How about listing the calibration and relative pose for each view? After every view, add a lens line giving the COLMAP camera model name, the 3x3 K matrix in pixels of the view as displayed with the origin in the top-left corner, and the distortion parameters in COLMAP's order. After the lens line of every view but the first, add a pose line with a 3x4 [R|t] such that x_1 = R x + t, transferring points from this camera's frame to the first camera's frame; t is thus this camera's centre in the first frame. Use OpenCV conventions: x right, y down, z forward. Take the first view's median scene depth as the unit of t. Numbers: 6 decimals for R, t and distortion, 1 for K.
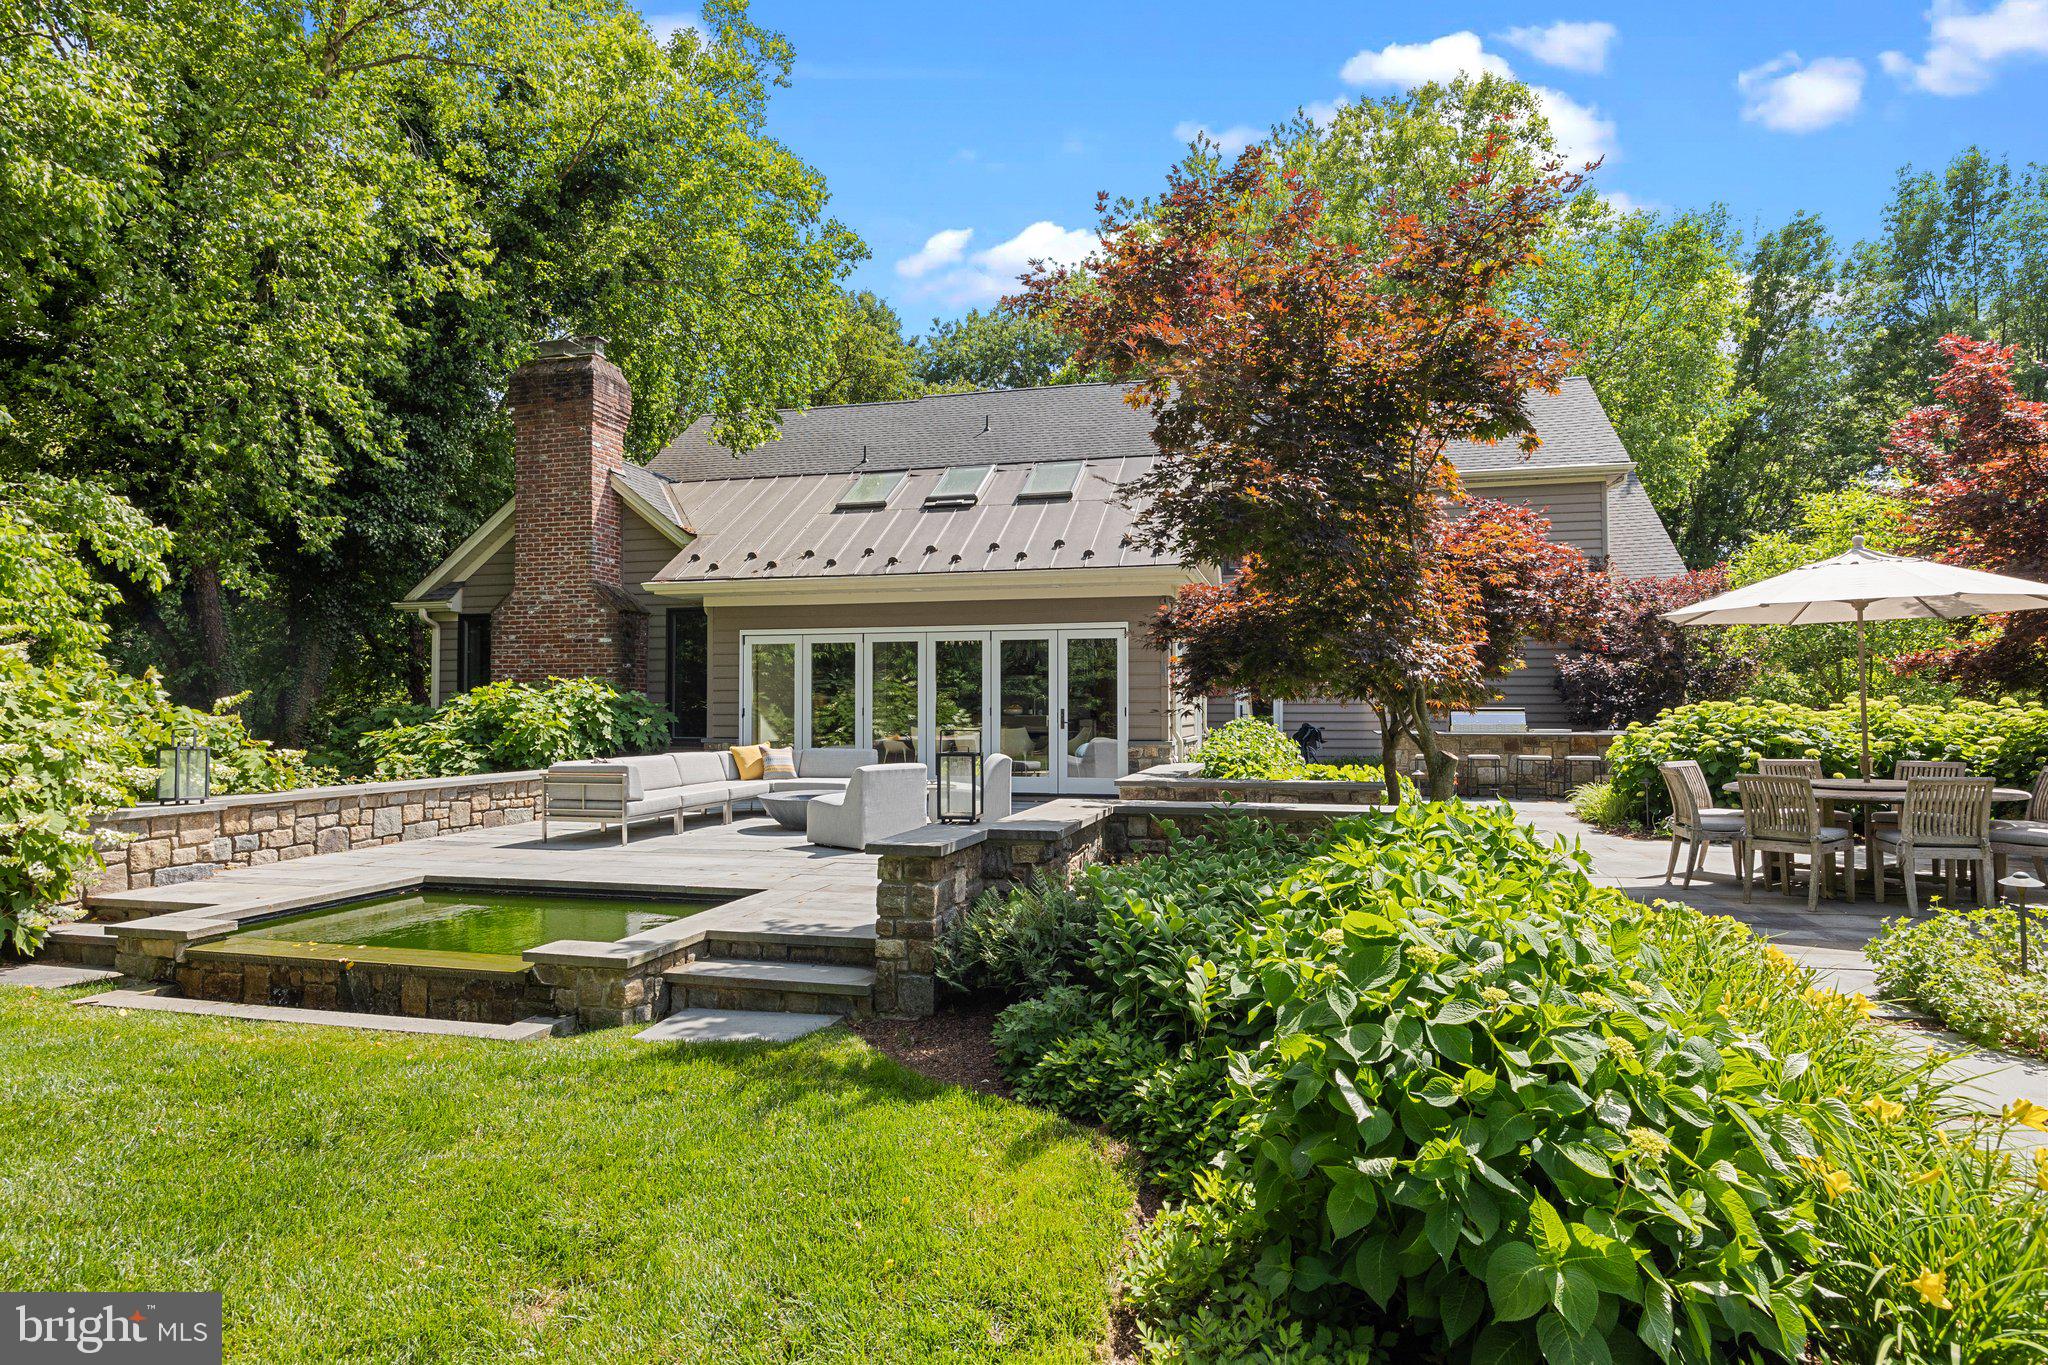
lens RADIAL K [[1135.7, 0, 1003.1], [0, 1135.7, 700.1], [0, 0, 1]] dist [0.014791, 0.001810]
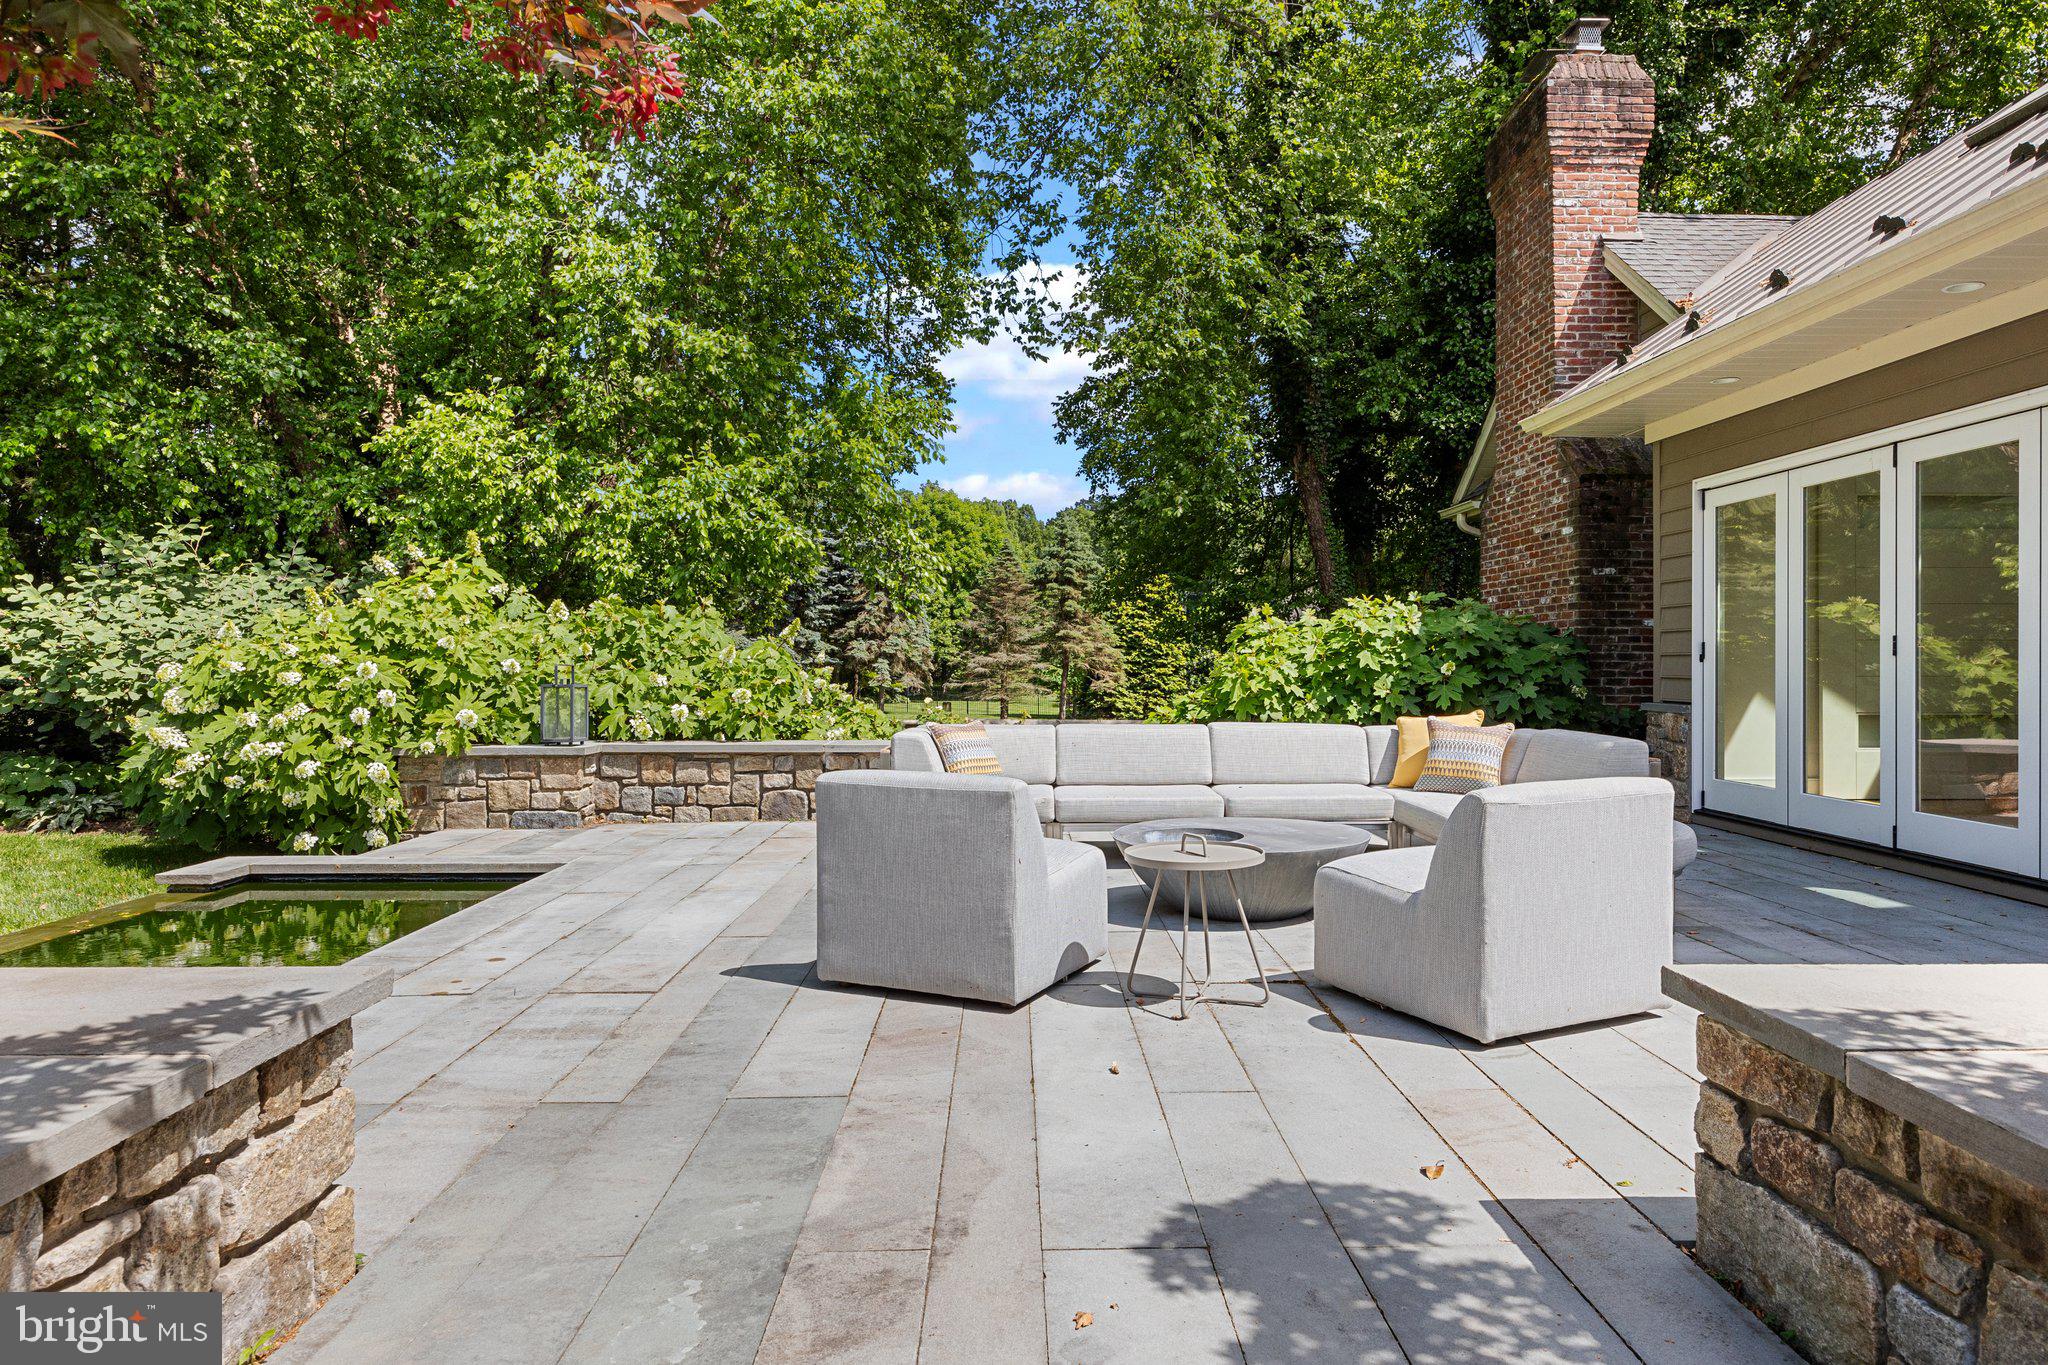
lens RADIAL K [[1201.6, 0, 1032.0], [0, 1201.6, 668.2], [0, 0, 1]] dist [-0.019843, -0.000528]
pose [[0.286381, 0.008013, -0.958082, 0.170940], [0.004746, 0.999941, 0.009782, 0.011542], [0.958104, -0.007349, 0.286326, 0.584739]]
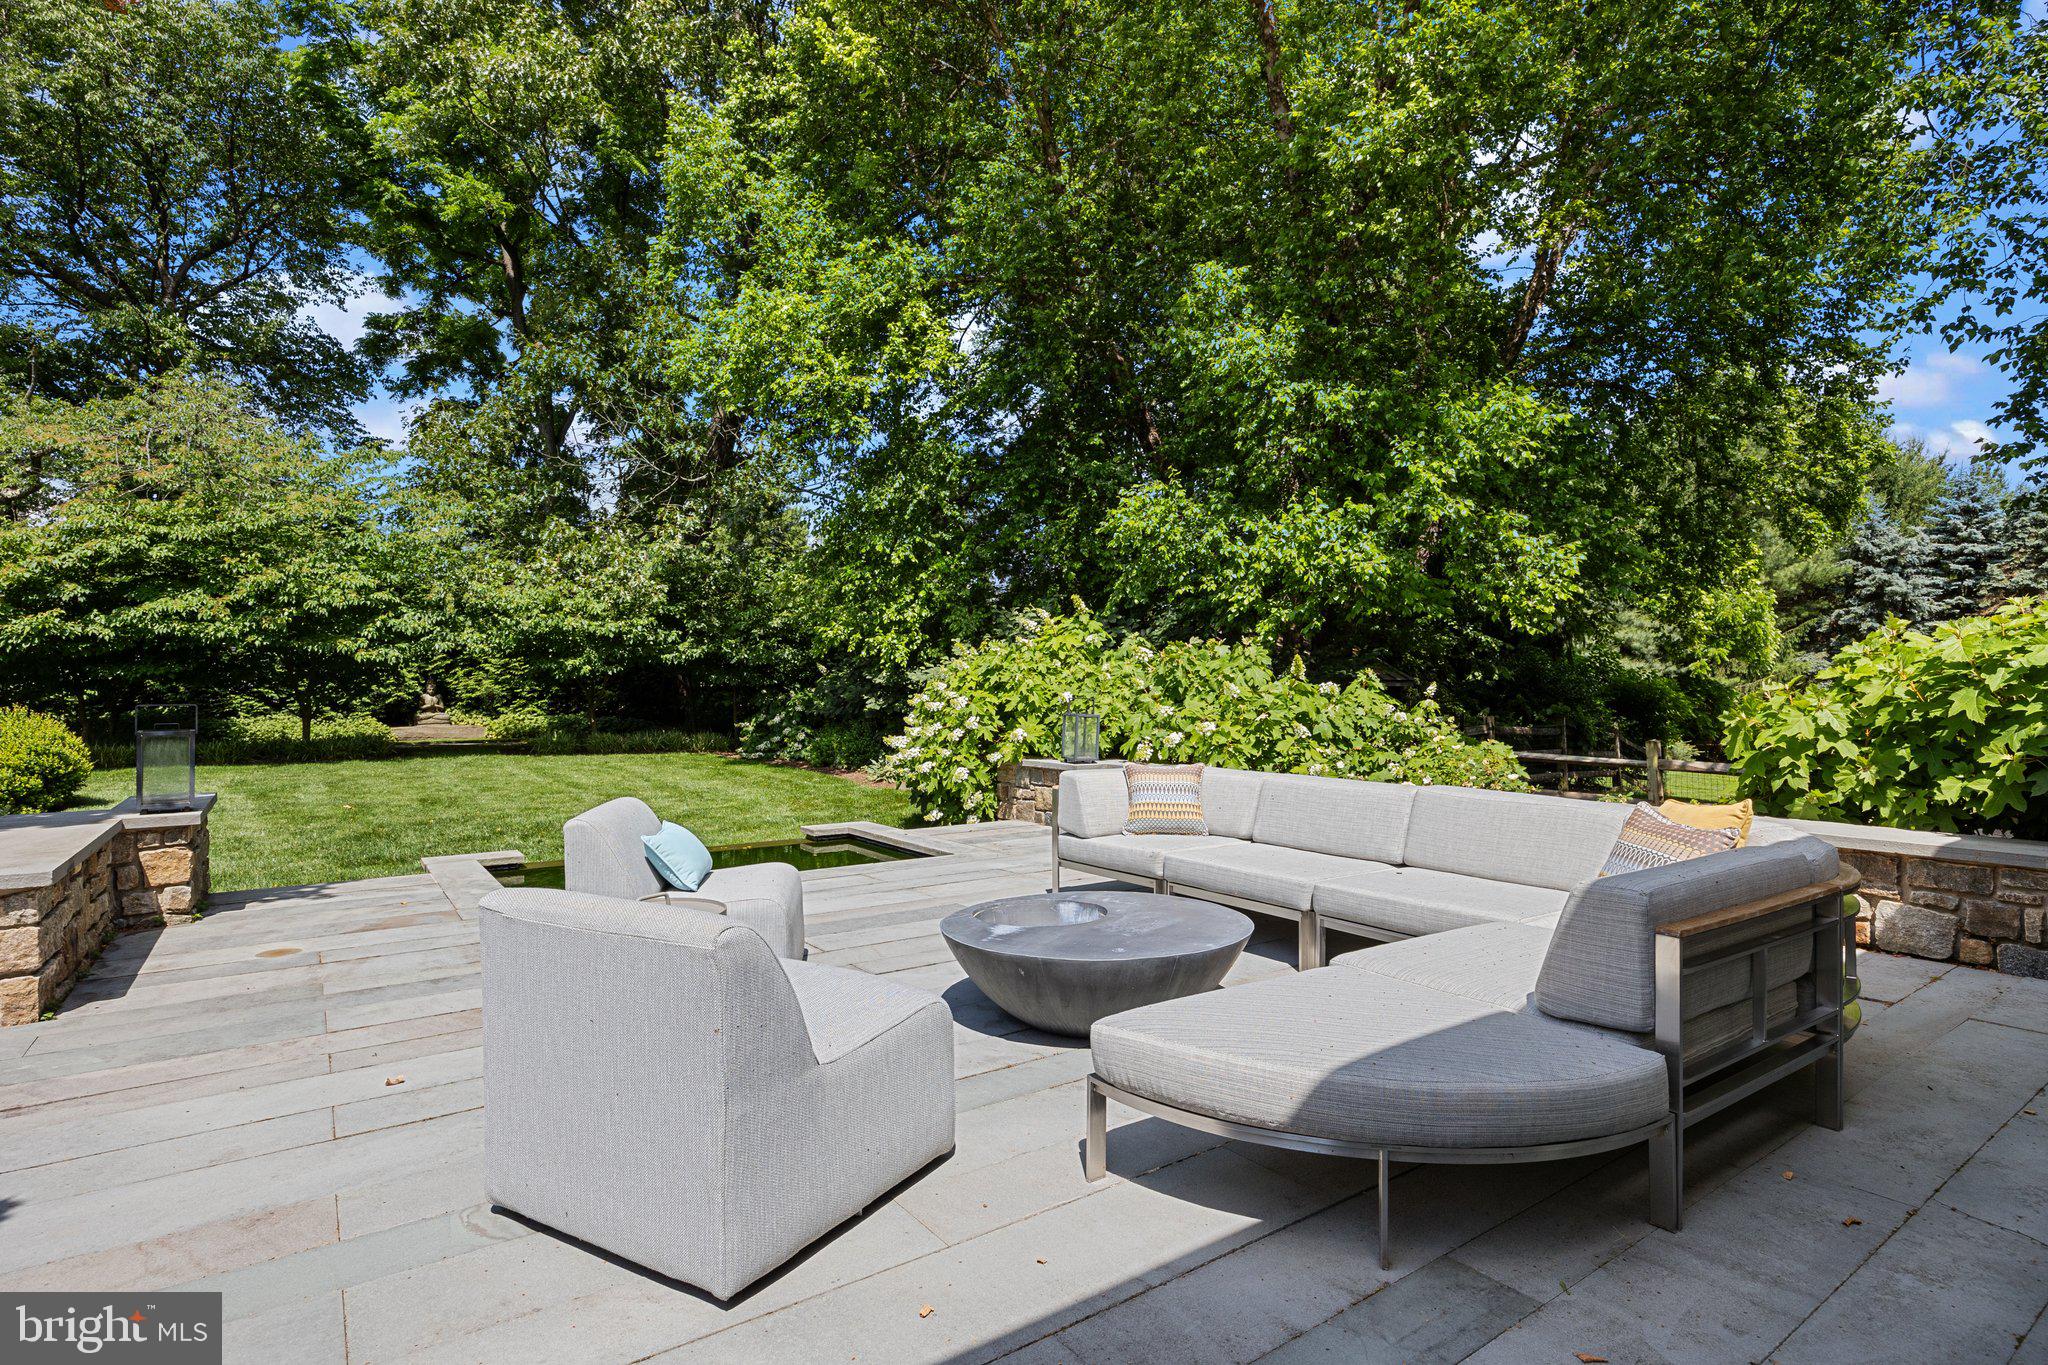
lens RADIAL K [[1030.2, 0, 1030.7], [0, 1030.2, 673.8], [0, 0, 1]] dist [-0.000827, 0.002075]
pose [[-0.613810, -0.005806, -0.789433, 0.060122], [0.004090, 0.999936, -0.010534, 0.007074], [0.789443, -0.009694, -0.613747, 0.874619]]
